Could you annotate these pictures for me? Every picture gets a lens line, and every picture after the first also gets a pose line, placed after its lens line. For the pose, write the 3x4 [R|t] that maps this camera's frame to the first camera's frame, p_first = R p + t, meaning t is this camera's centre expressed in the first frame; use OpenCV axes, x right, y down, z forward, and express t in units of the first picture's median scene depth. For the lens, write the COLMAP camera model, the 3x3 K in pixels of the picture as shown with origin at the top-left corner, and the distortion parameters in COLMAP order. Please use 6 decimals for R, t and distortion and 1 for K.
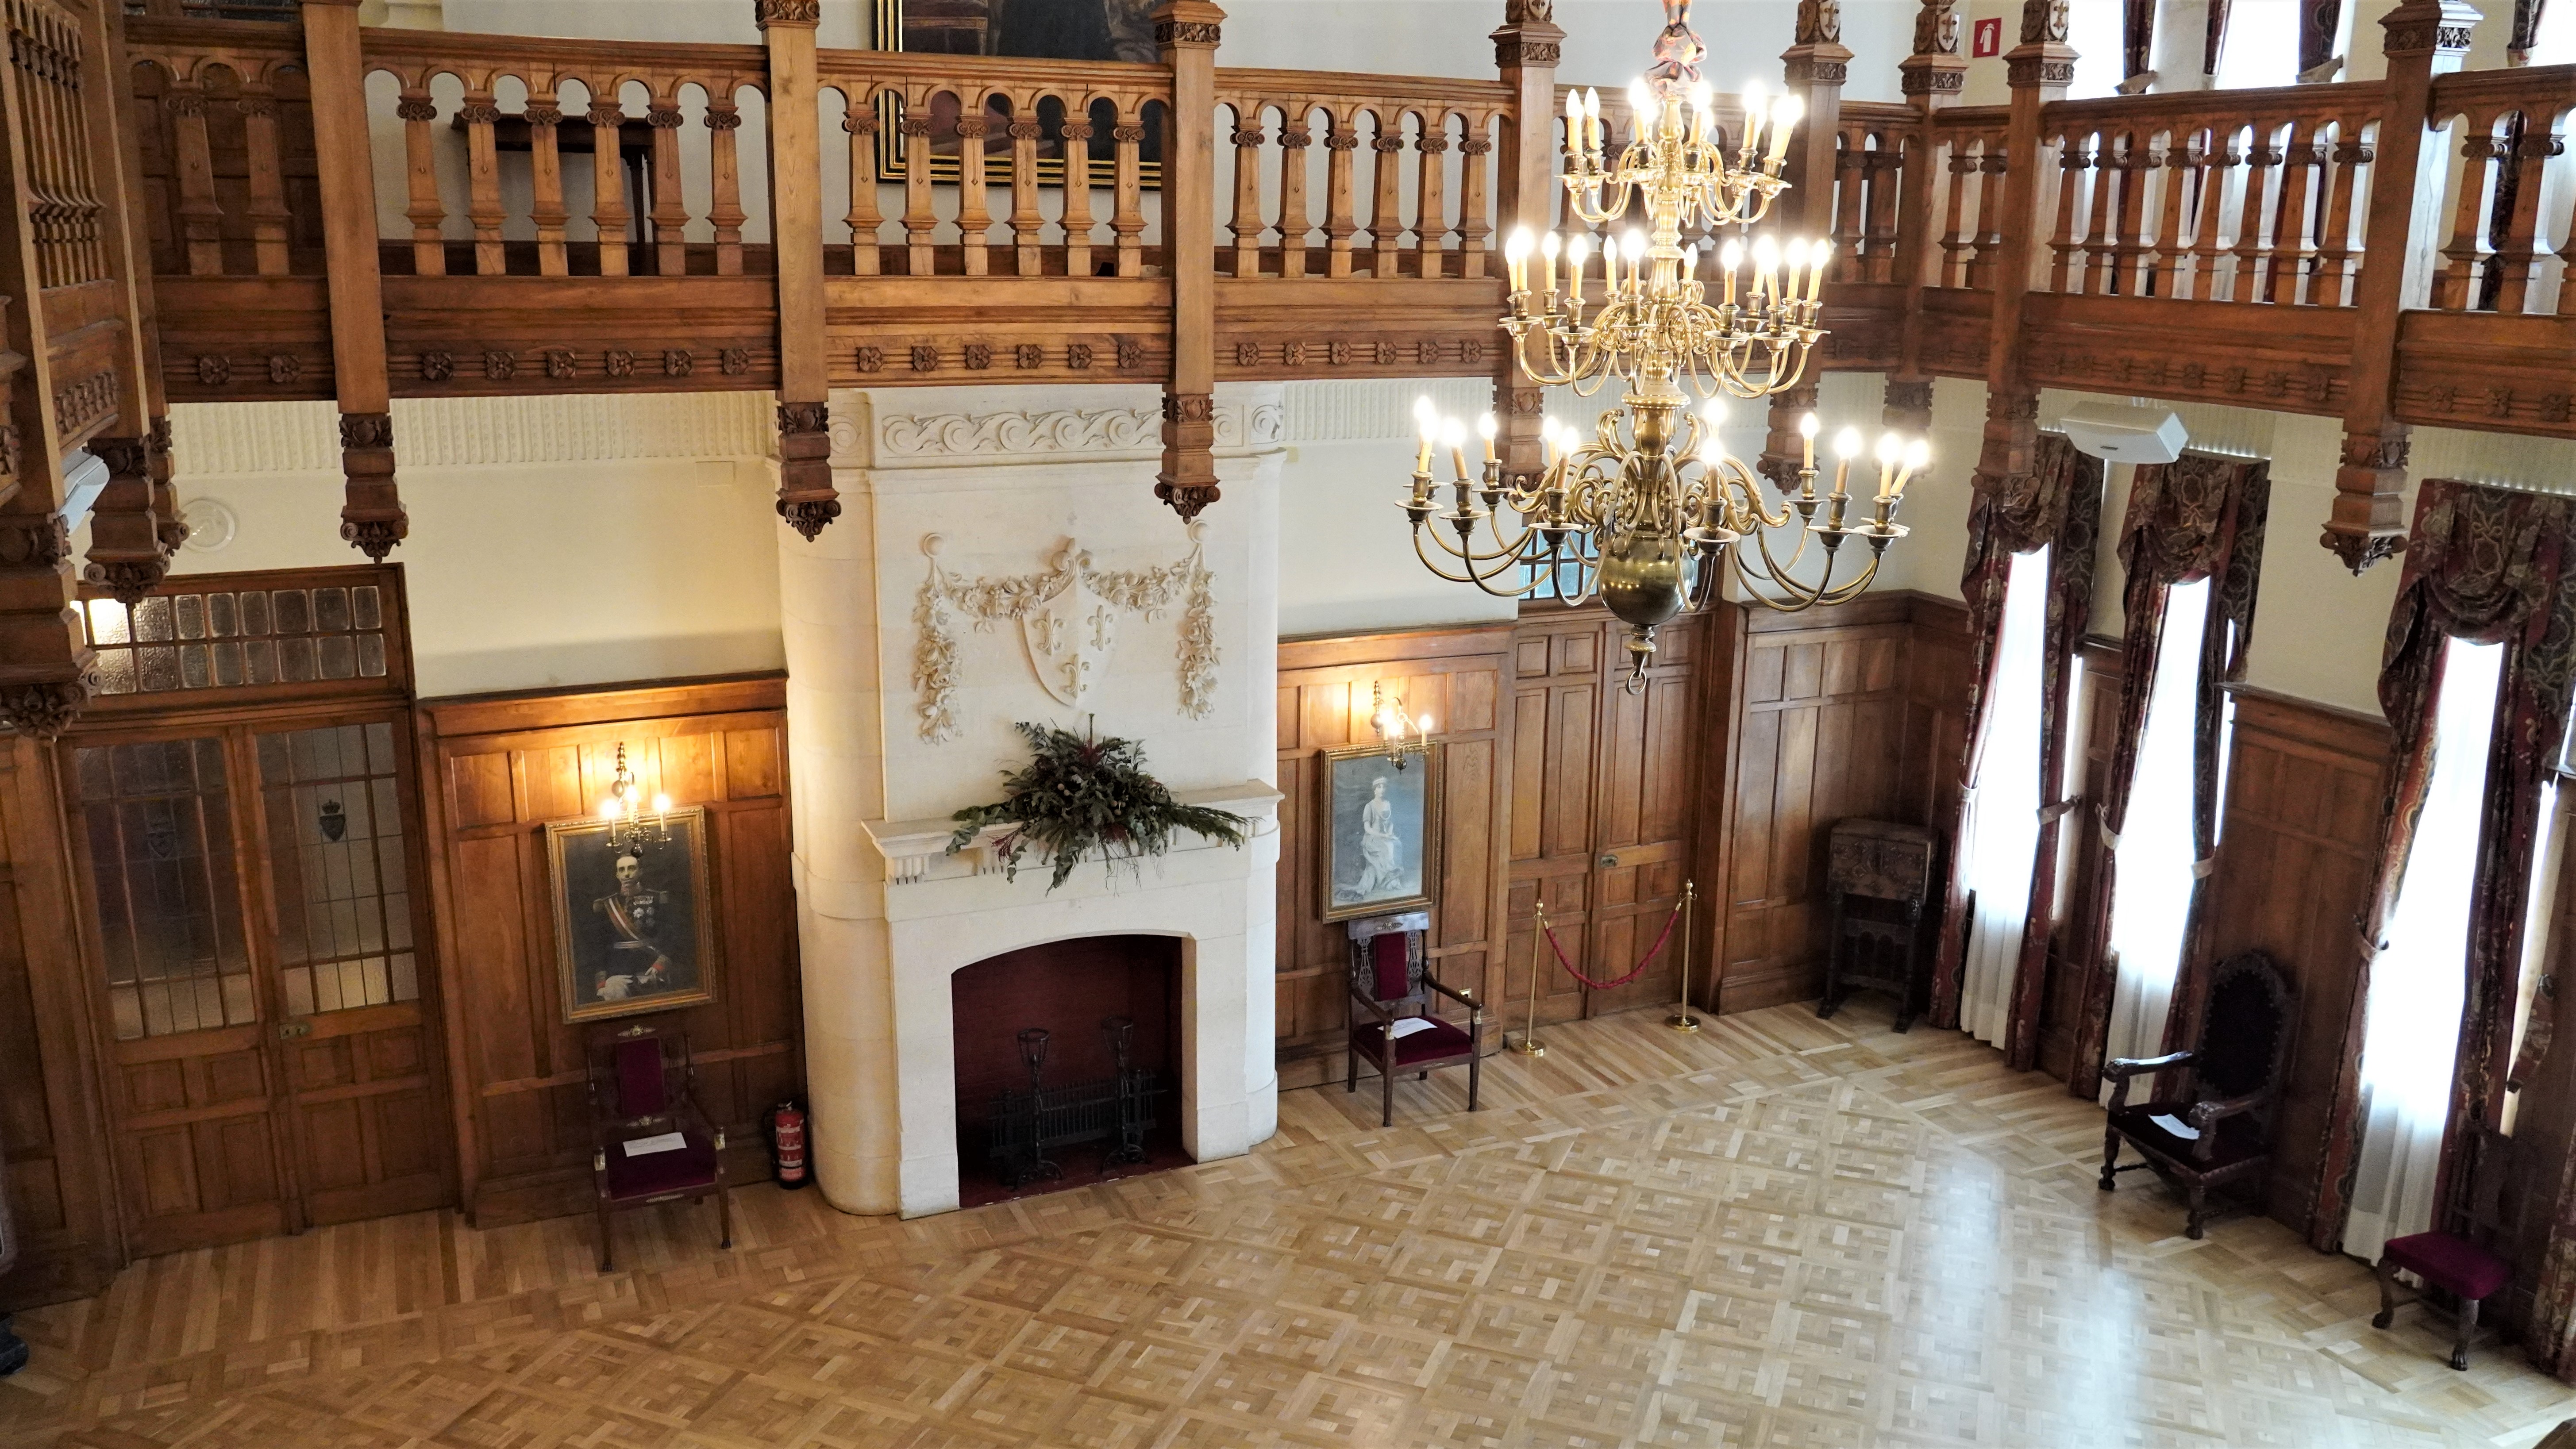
lens RADIAL K [[1987.6, 0, 1293.6], [0, 1987.6, 713.5], [0, 0, 1]] dist [-0.049652, 0.061102]
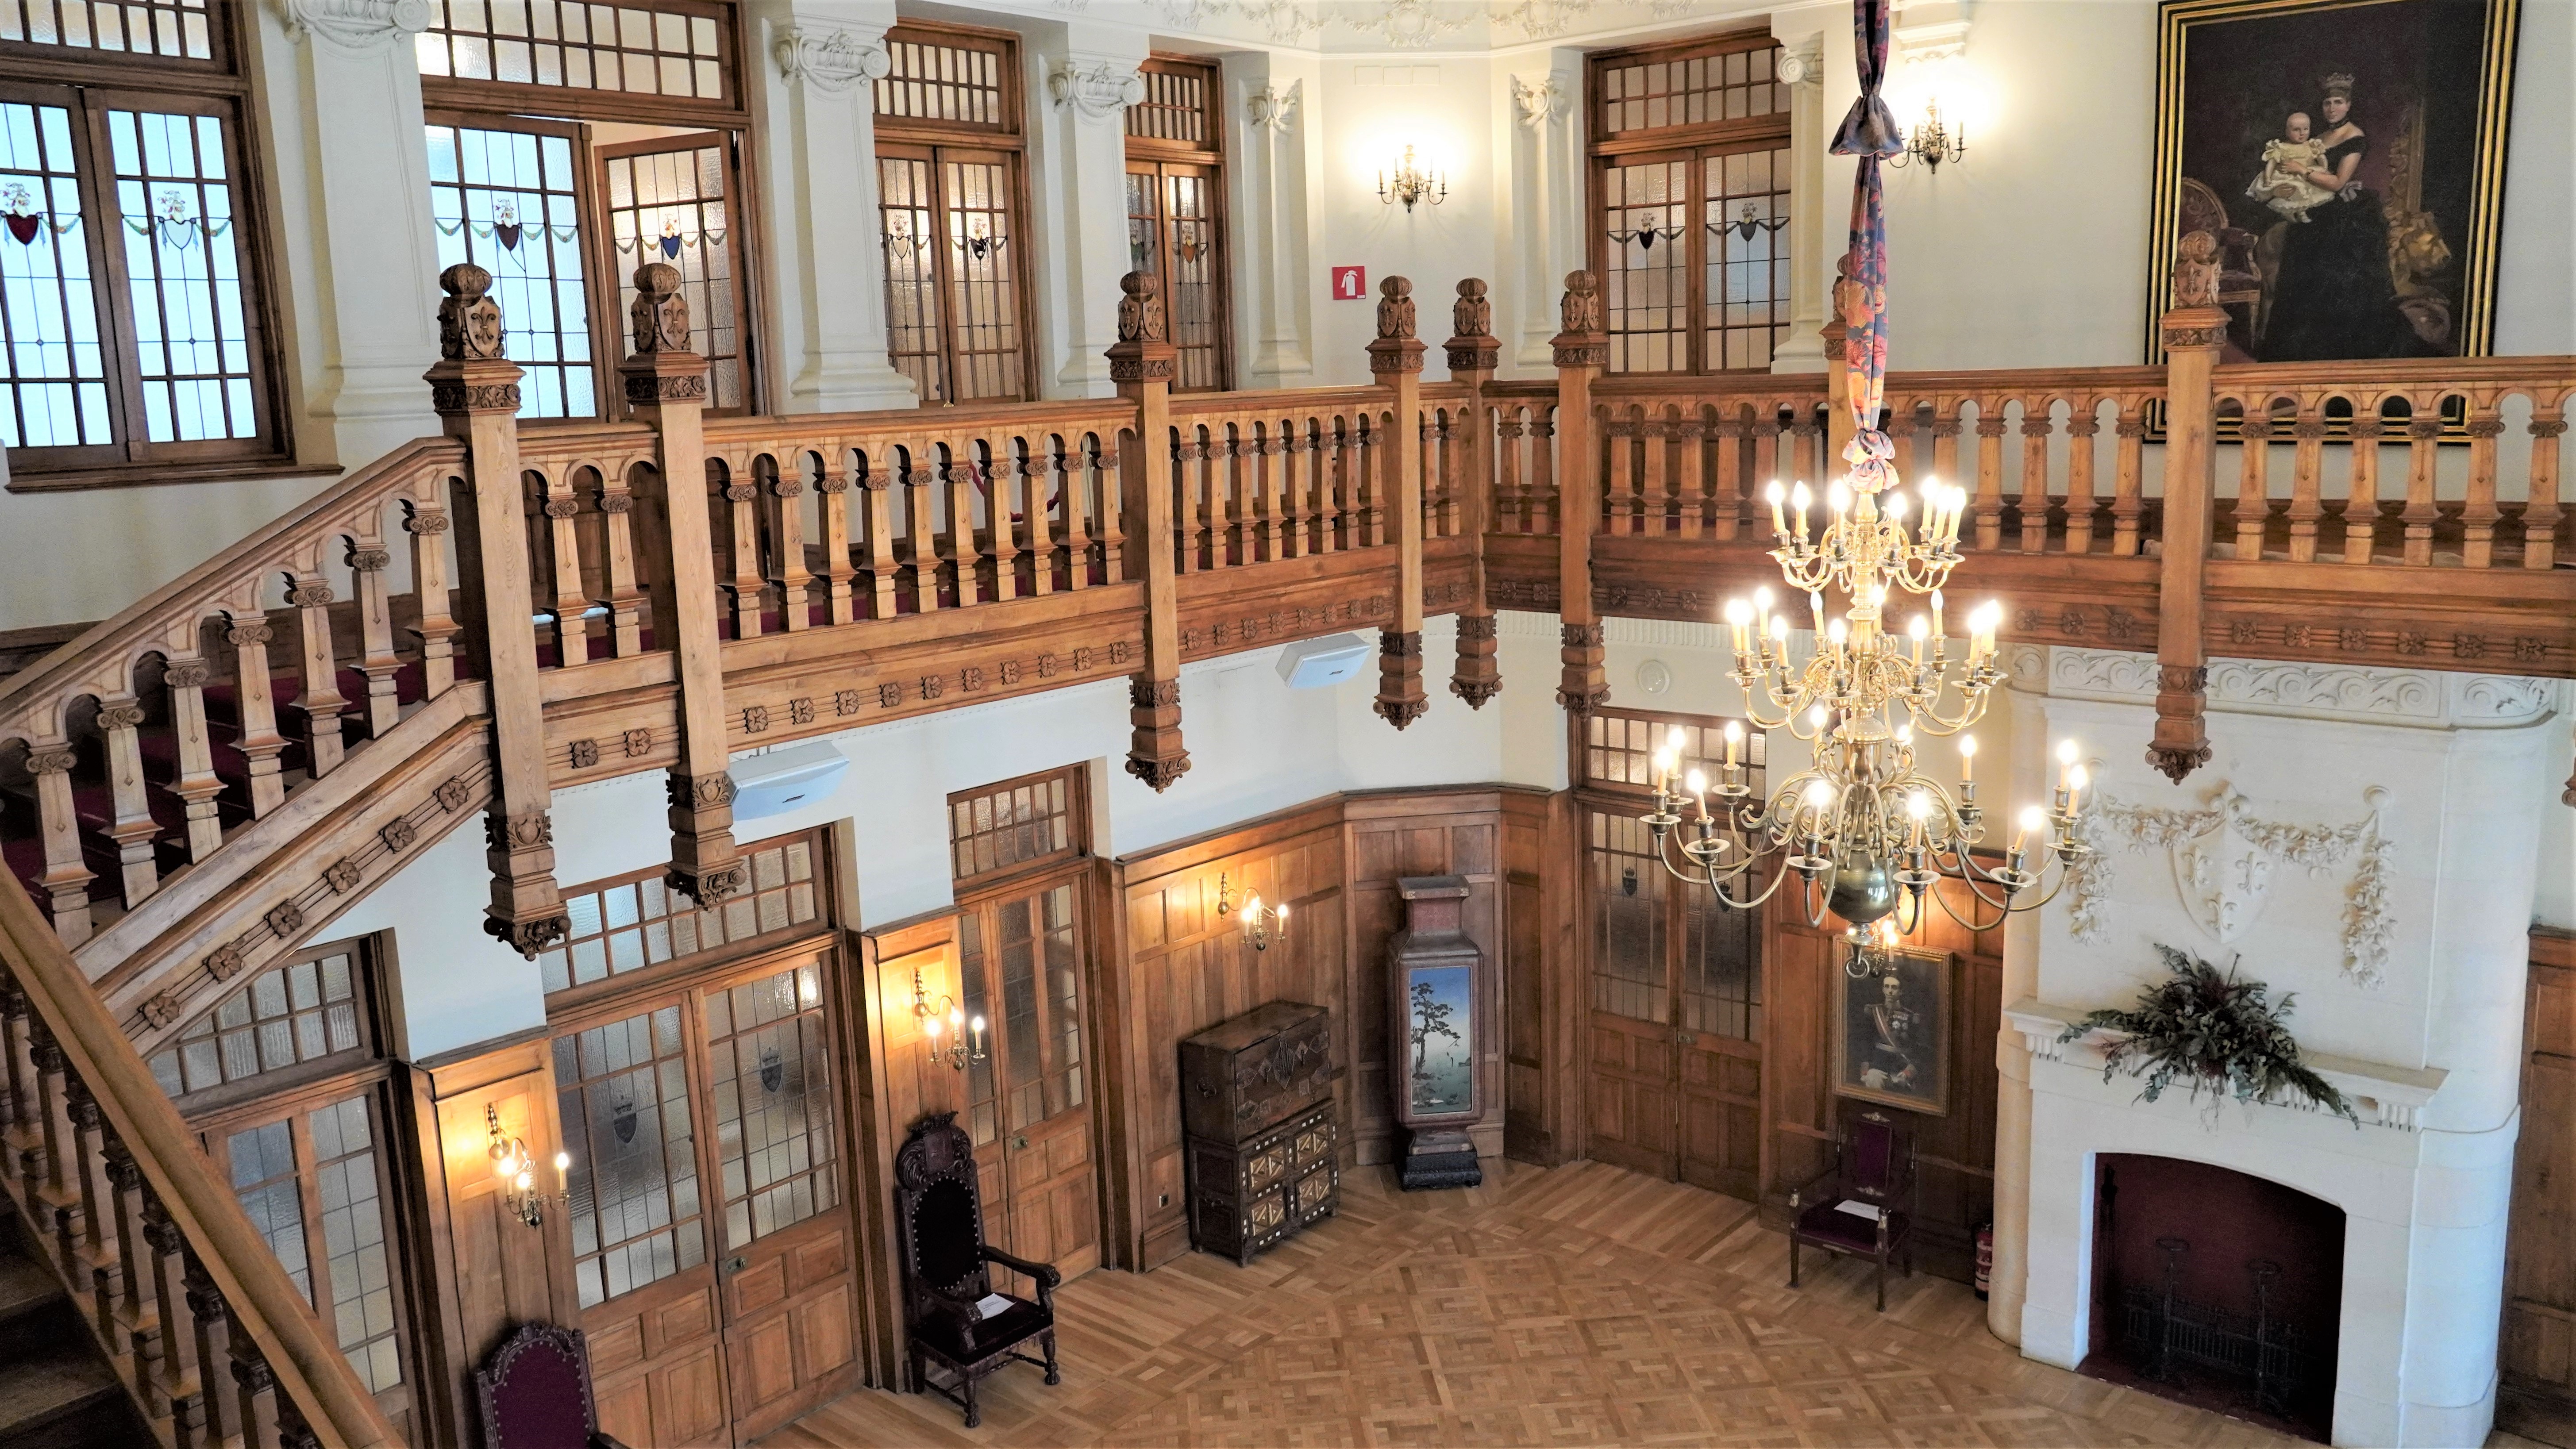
lens RADIAL K [[2013.2, 0, 1296.5], [0, 2013.2, 716.0], [0, 0, 1]] dist [-0.052399, 0.074142]
pose [[0.425648, 0.130695, -0.895401, 0.639823], [-0.172297, 0.983118, 0.061593, -0.107009], [0.888334, 0.128058, 0.440980, 0.097696]]
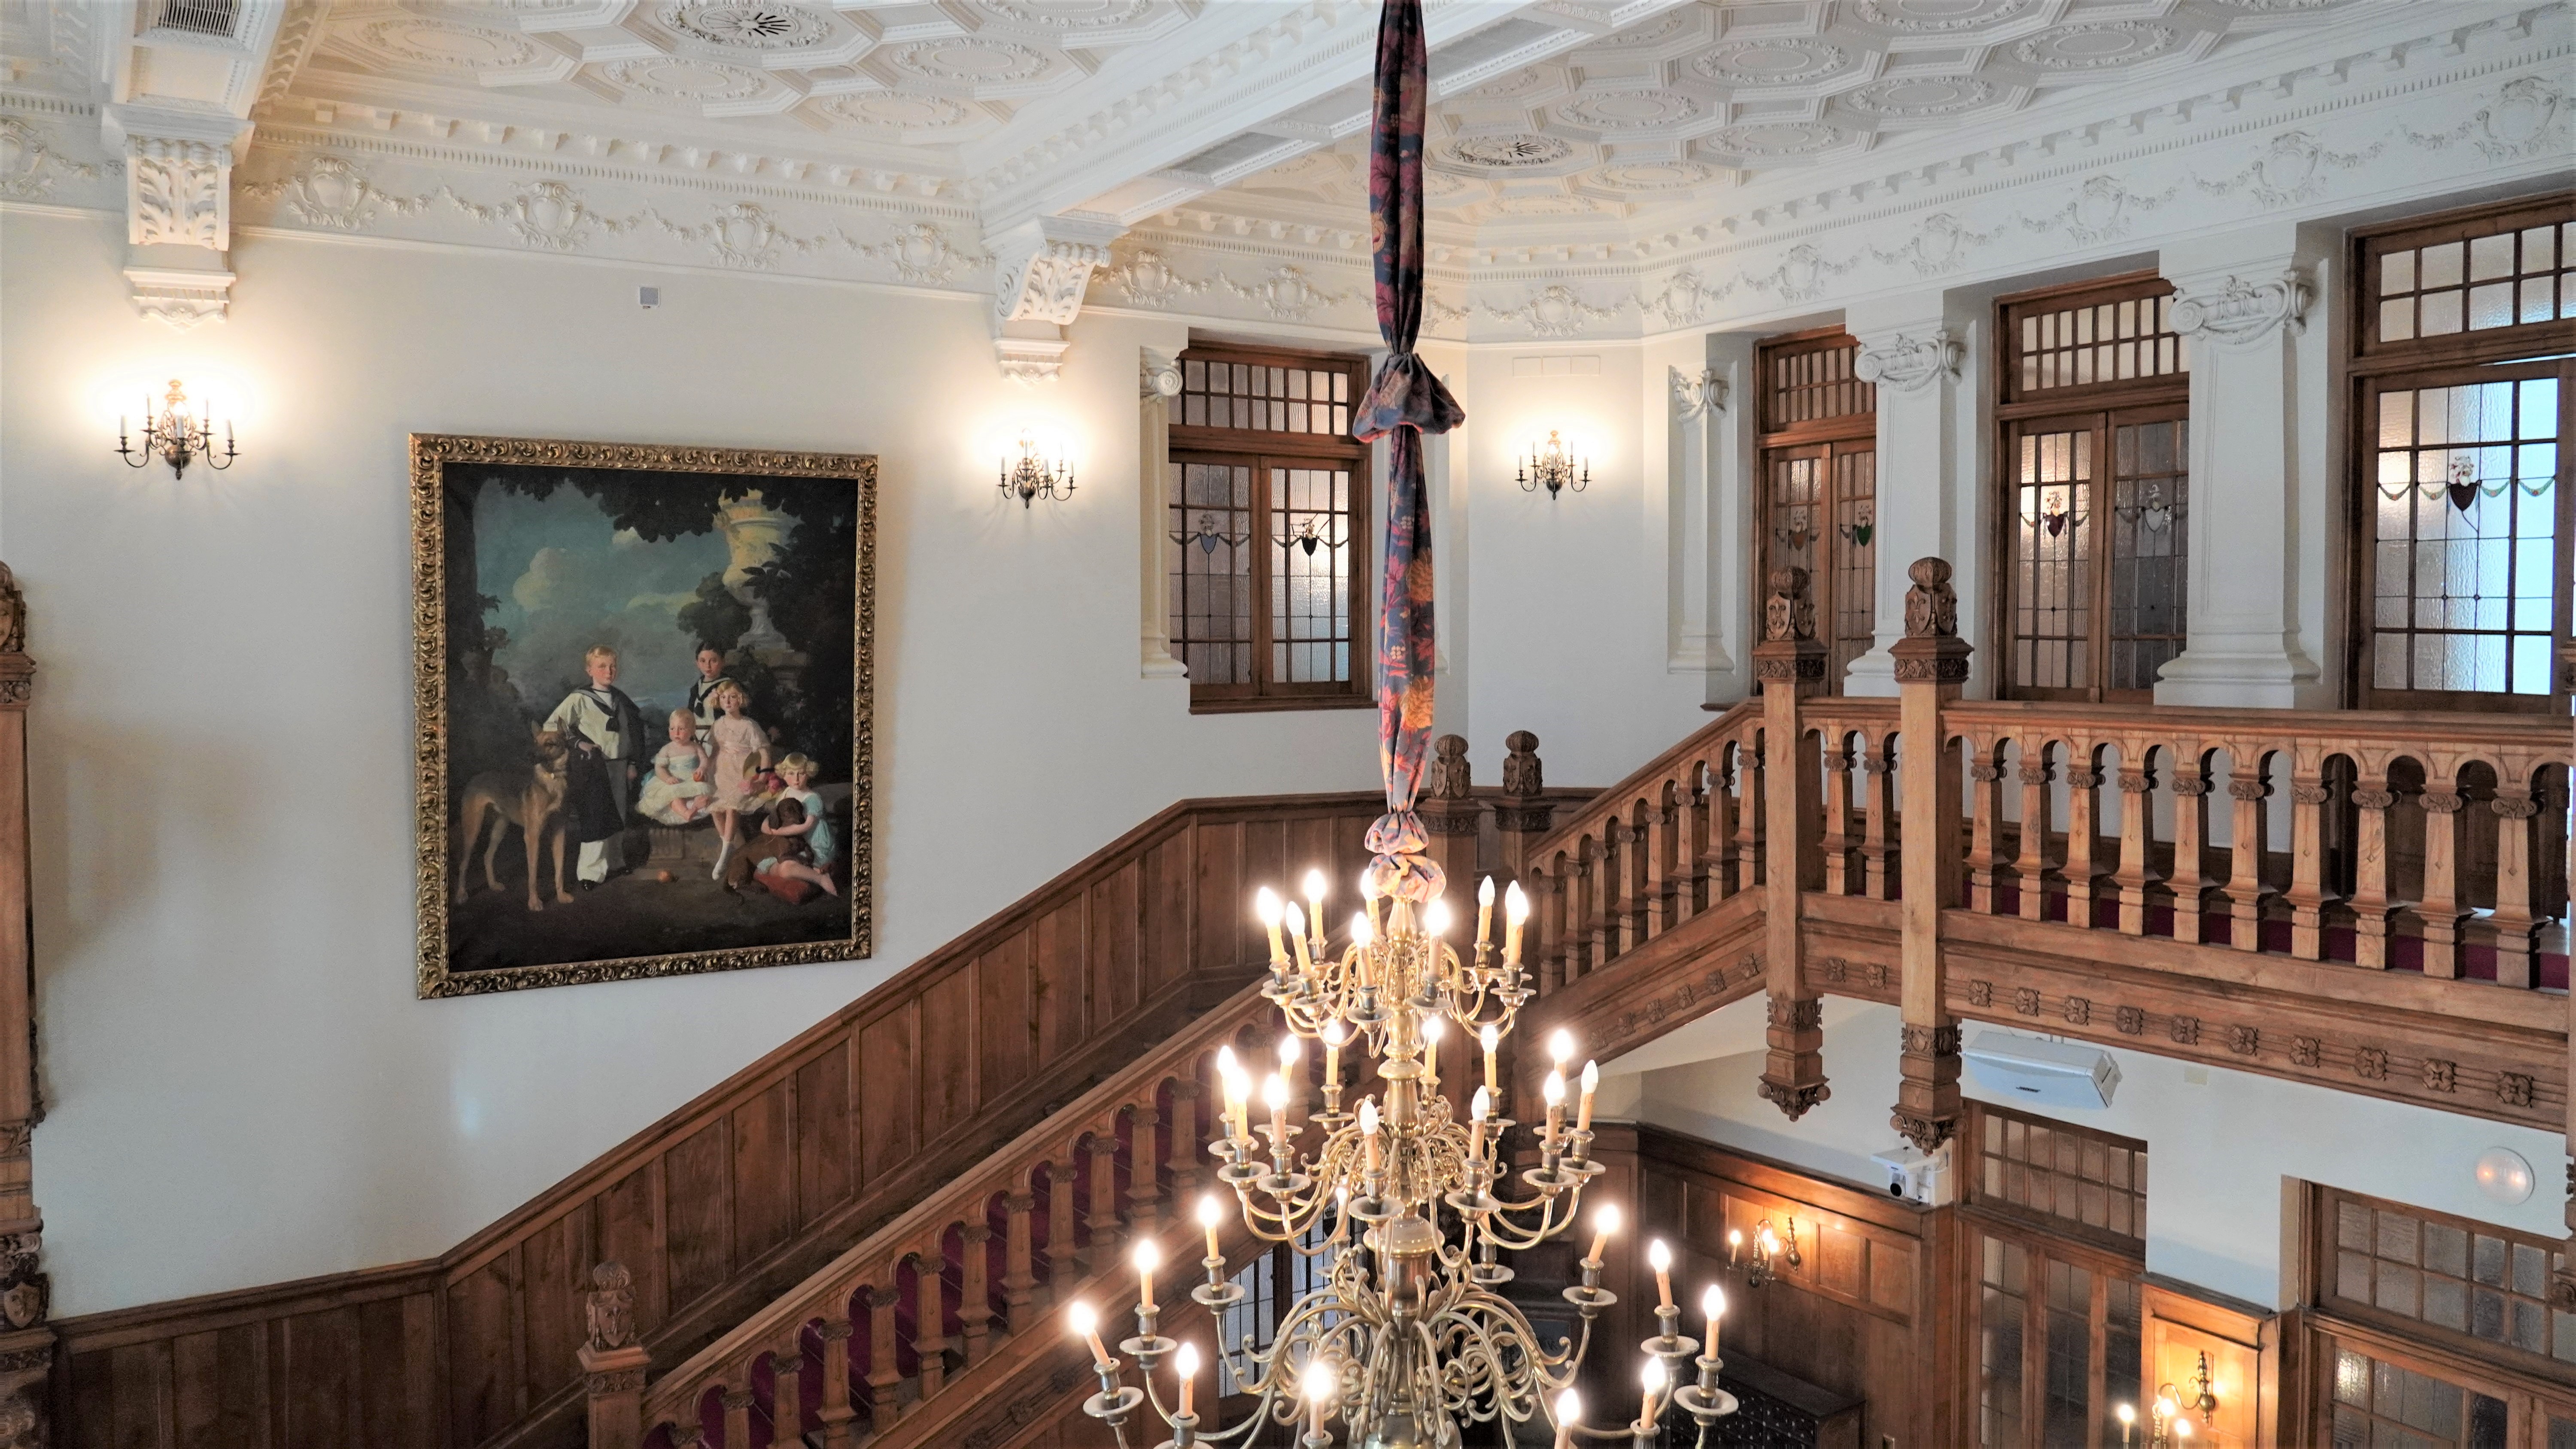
lens RADIAL K [[1902.6, 0, 1299.3], [0, 1902.6, 720.3], [0, 0, 1]] dist [-0.047002, 0.054065]
pose [[-0.988293, -0.002448, -0.152551, 0.198527], [-0.043653, 0.962608, 0.267357, -0.328096], [0.146192, 0.270886, -0.951445, 0.956014]]
